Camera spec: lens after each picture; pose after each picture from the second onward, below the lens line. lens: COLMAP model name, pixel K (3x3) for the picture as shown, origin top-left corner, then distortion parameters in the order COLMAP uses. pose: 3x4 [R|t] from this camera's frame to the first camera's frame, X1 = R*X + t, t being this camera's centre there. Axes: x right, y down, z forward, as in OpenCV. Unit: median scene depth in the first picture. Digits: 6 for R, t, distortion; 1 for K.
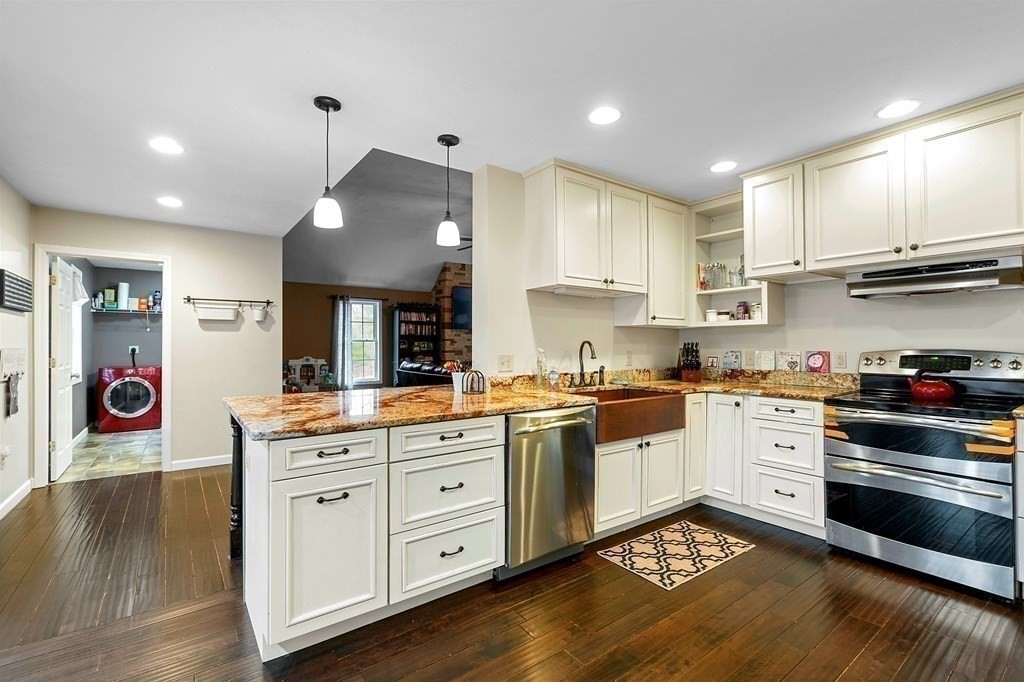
lens RADIAL K [[461.7, 0, 510.3], [0, 461.7, 338.8], [0, 0, 1]] dist [-0.001156, 0.000220]
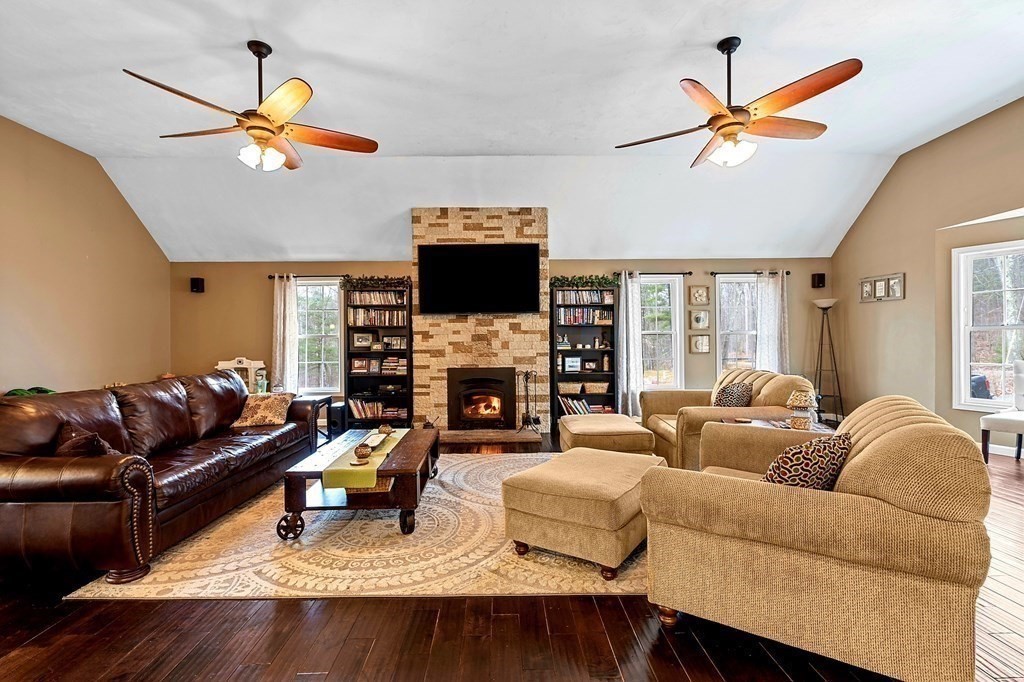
lens RADIAL K [[465.3, 0, 512.0], [0, 465.3, 341.0], [0, 0, 1]] dist [-0.002924, -0.000003]
pose [[0.818046, -0.005058, -0.575131, 0.334311], [0.015571, 0.999790, 0.013354, 0.006931], [0.574942, -0.019880, 0.817952, 0.565380]]
